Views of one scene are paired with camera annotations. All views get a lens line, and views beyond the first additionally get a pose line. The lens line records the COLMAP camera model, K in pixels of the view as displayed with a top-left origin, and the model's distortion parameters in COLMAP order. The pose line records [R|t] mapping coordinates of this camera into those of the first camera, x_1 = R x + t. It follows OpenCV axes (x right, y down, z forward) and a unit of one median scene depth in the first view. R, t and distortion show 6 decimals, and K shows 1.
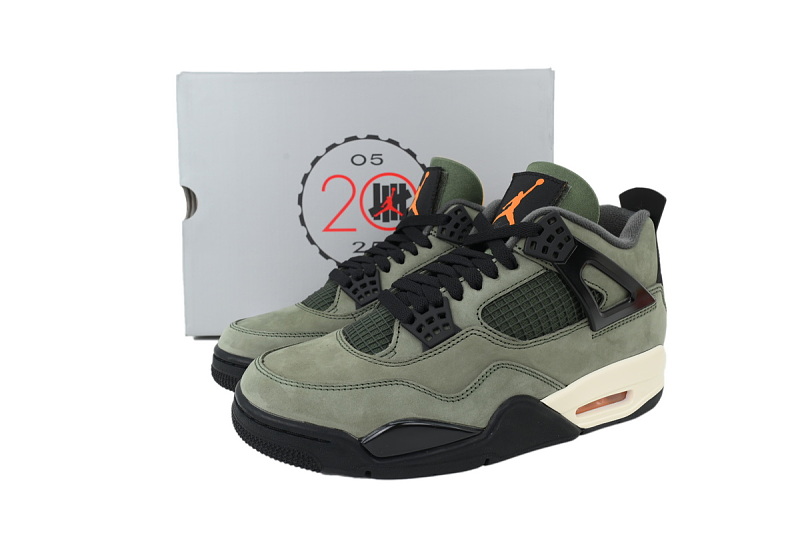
lens RADIAL K [[553.0, 0, 402.9], [0, 553.0, 270.9], [0, 0, 1]] dist [-0.000950, -0.001283]
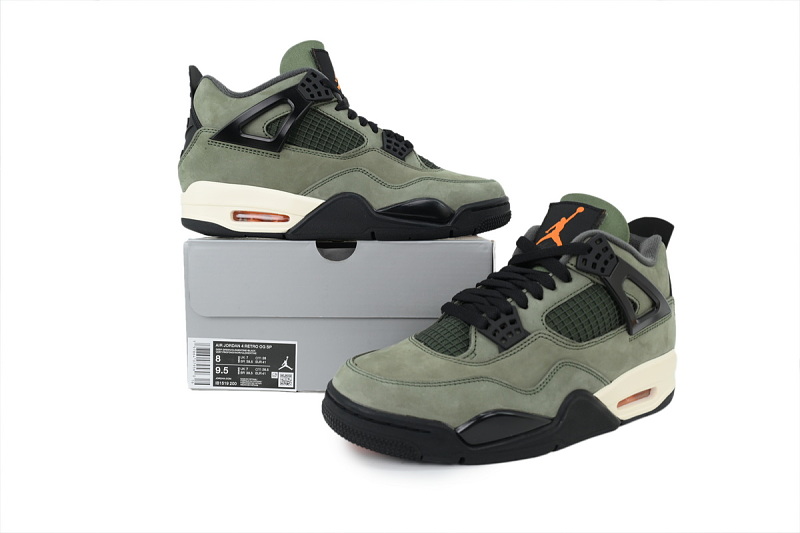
lens RADIAL K [[553.0, 0, 396.3], [0, 553.0, 267.1], [0, 0, 1]] dist [-0.000950, -0.001283]
pose [[0.993365, 0.001679, 0.114996, -0.301968], [0.006433, 0.997517, -0.070130, 0.045489], [-0.114829, 0.070404, 0.990887, -0.130179]]
